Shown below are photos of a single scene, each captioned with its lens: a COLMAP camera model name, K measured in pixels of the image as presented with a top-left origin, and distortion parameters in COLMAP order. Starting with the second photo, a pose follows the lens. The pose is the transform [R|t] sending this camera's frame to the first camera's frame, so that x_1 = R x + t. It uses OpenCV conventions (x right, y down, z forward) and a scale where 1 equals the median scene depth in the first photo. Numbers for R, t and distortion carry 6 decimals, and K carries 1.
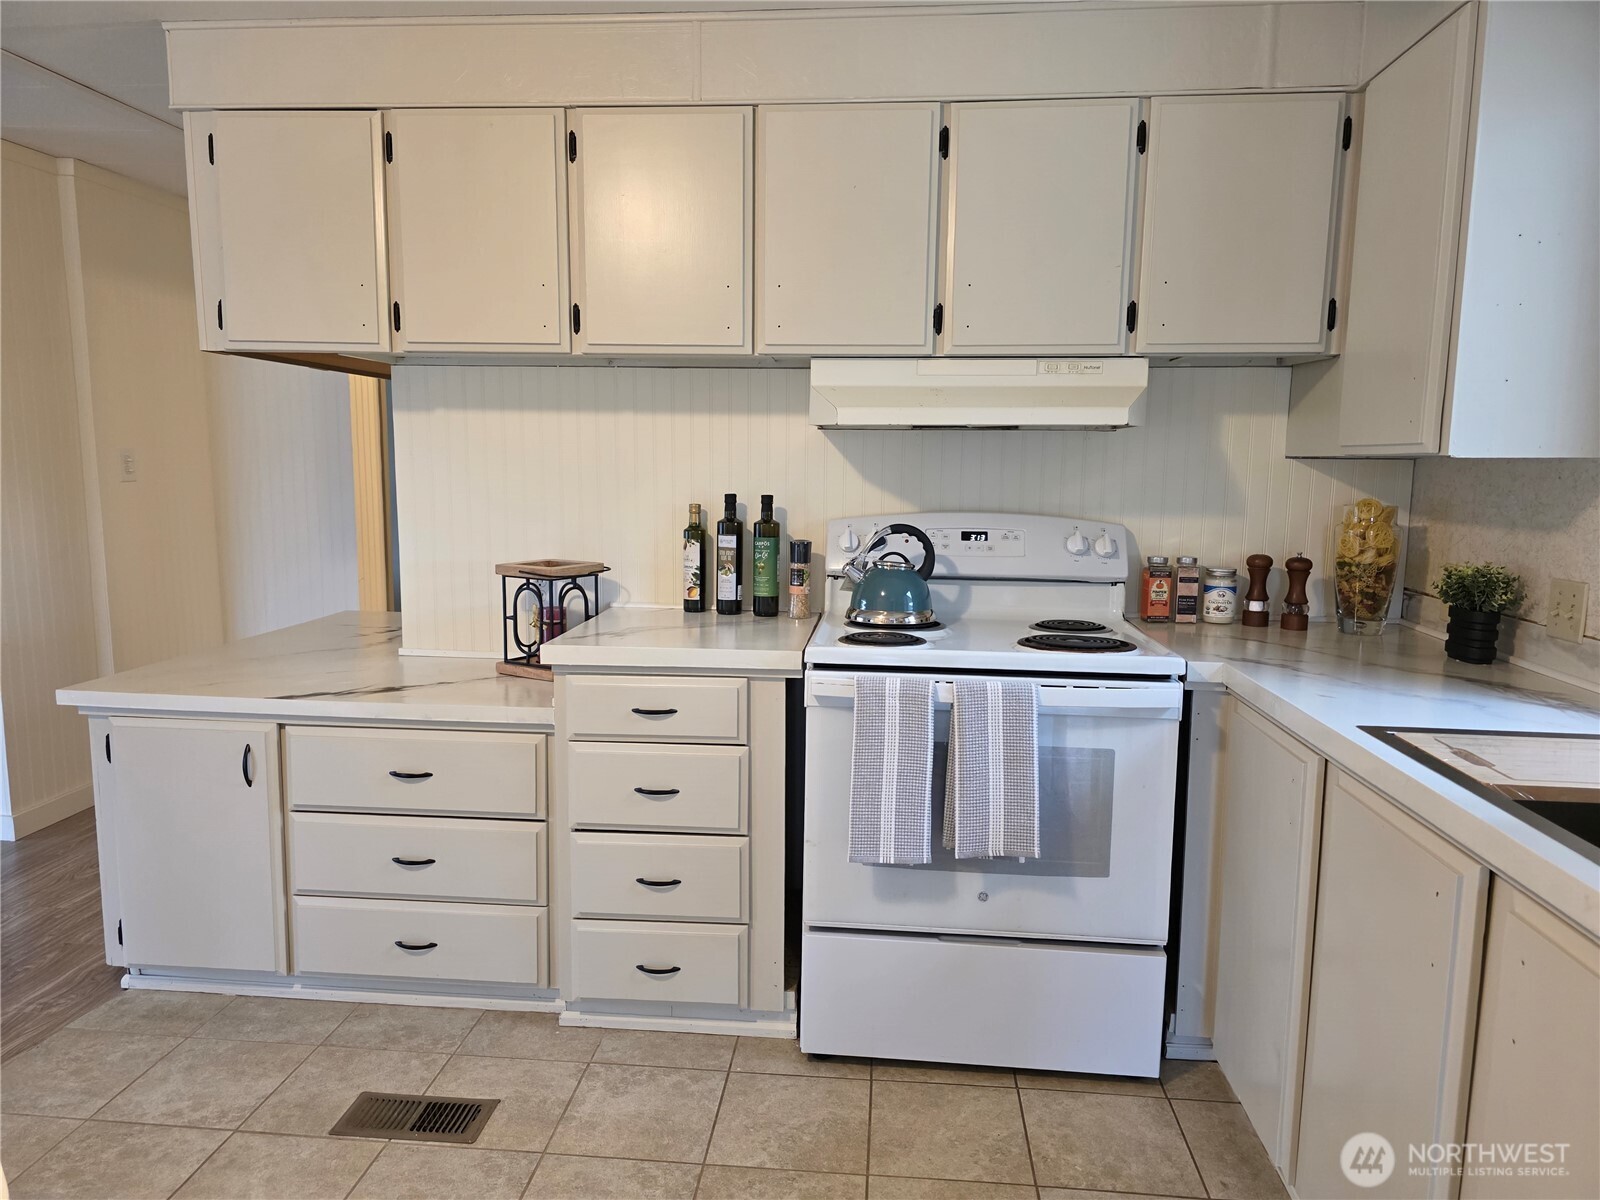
lens RADIAL K [[1061.9, 0, 801.9], [0, 1061.9, 612.0], [0, 0, 1]] dist [0.059075, -0.053556]
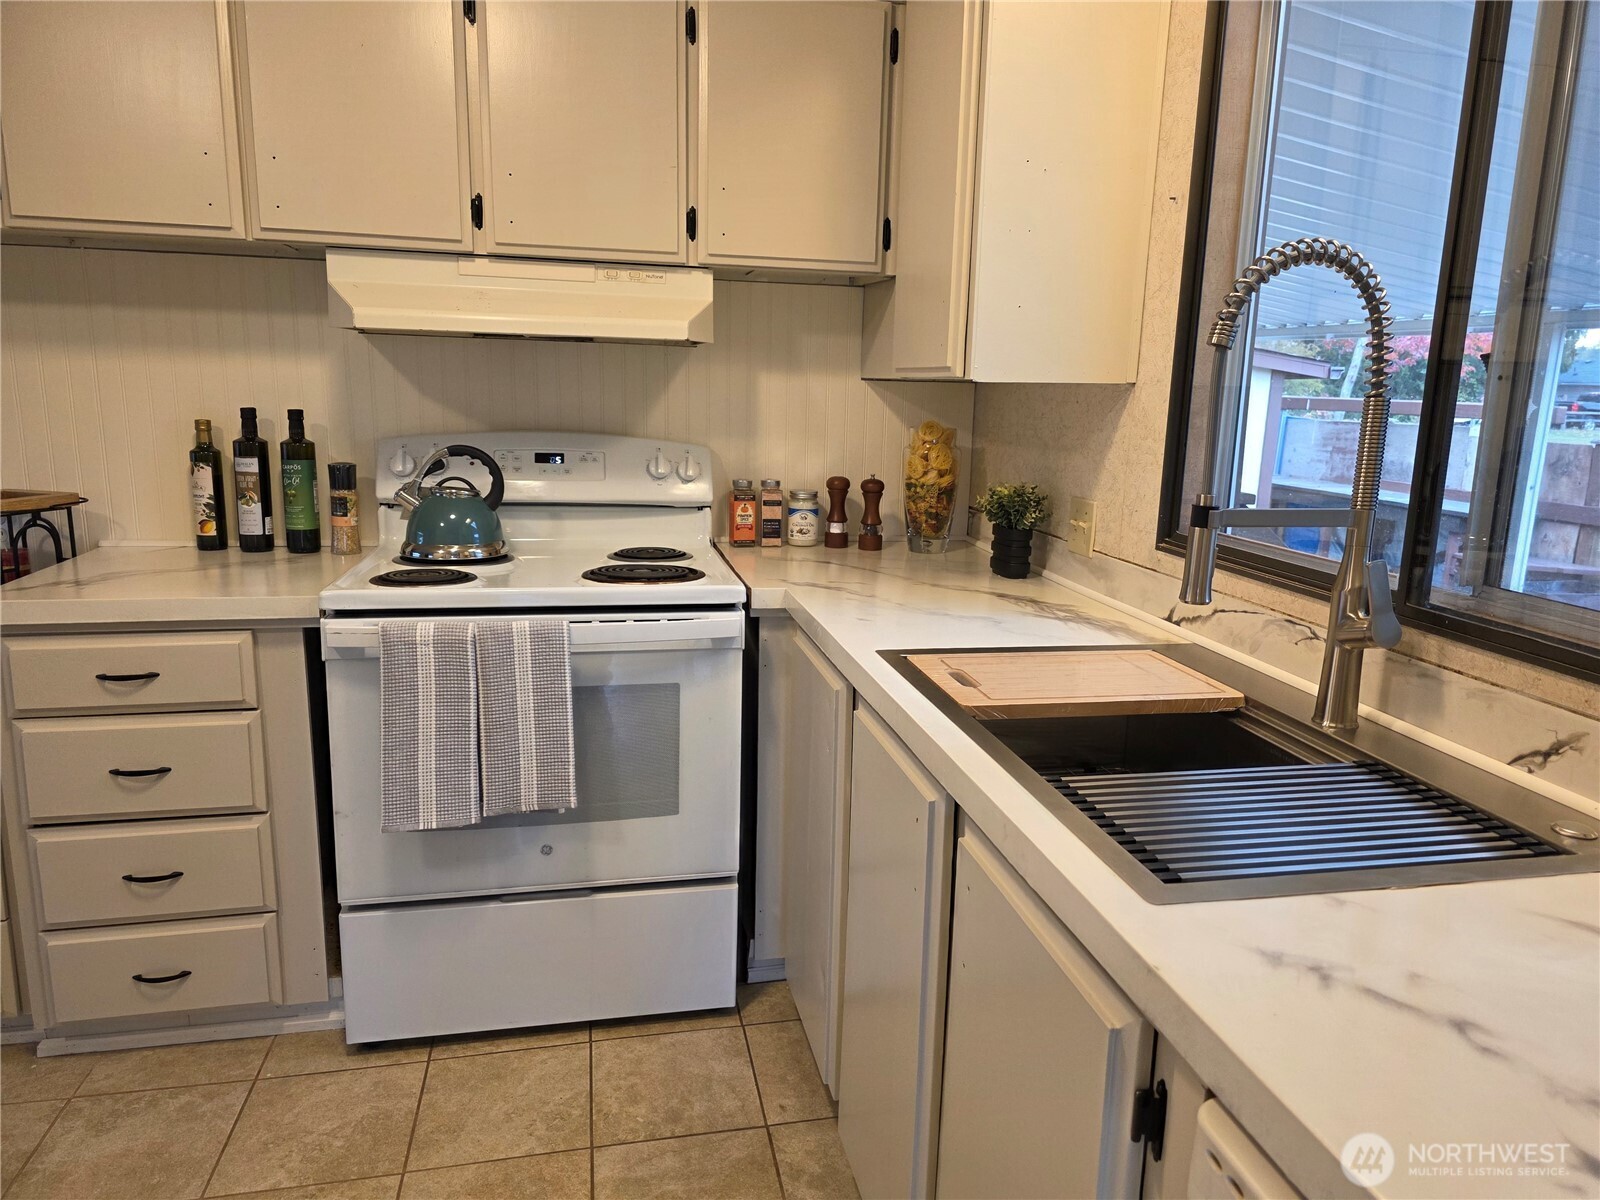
lens RADIAL K [[1061.9, 0, 821.4], [0, 1061.9, 600.5], [0, 0, 1]] dist [0.059075, -0.053556]
pose [[0.954637, -0.045621, 0.294256, 0.128751], [0.025863, 0.997163, 0.070694, -0.009292], [-0.296646, -0.059877, 0.953109, 0.052128]]
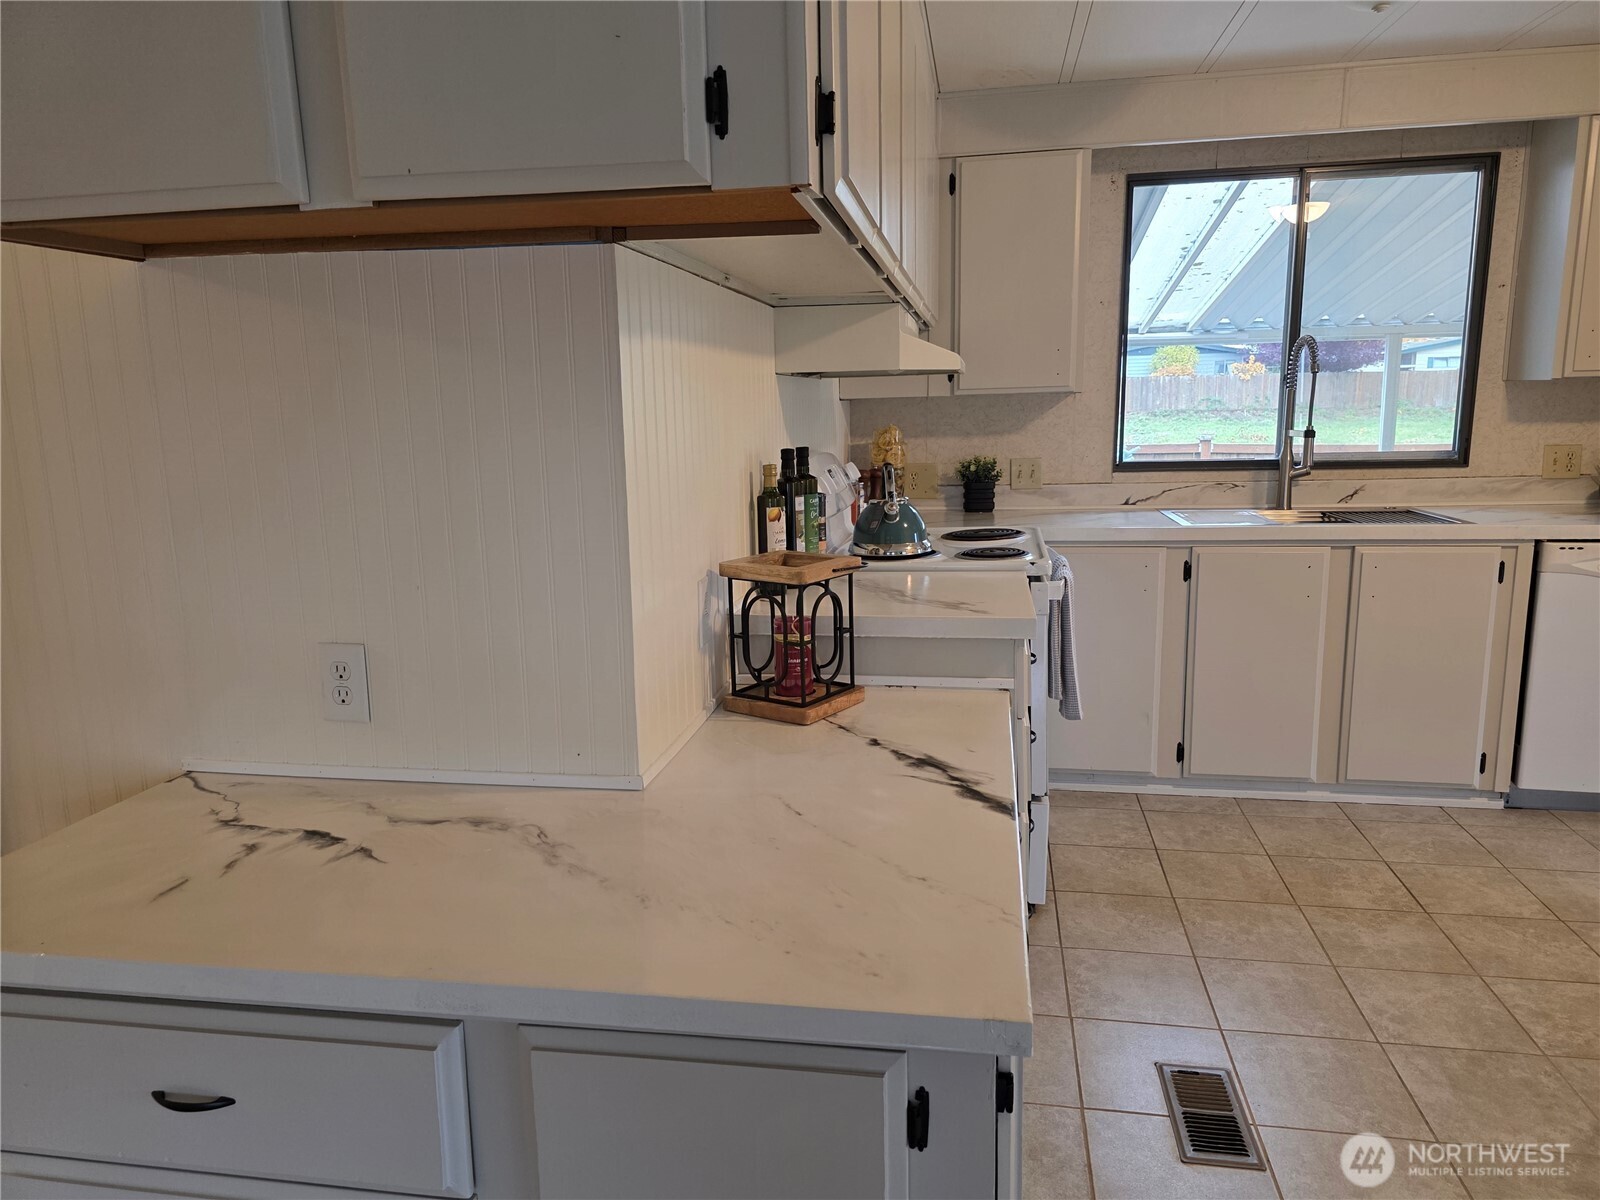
lens RADIAL K [[1061.9, 0, 799.1], [0, 1061.9, 609.2], [0, 0, 1]] dist [0.059075, -0.053556]
pose [[0.087453, -0.199214, 0.976046, -1.104657], [0.163669, 0.969358, 0.183185, -0.162805], [-0.982631, 0.143729, 0.117378, 1.077567]]
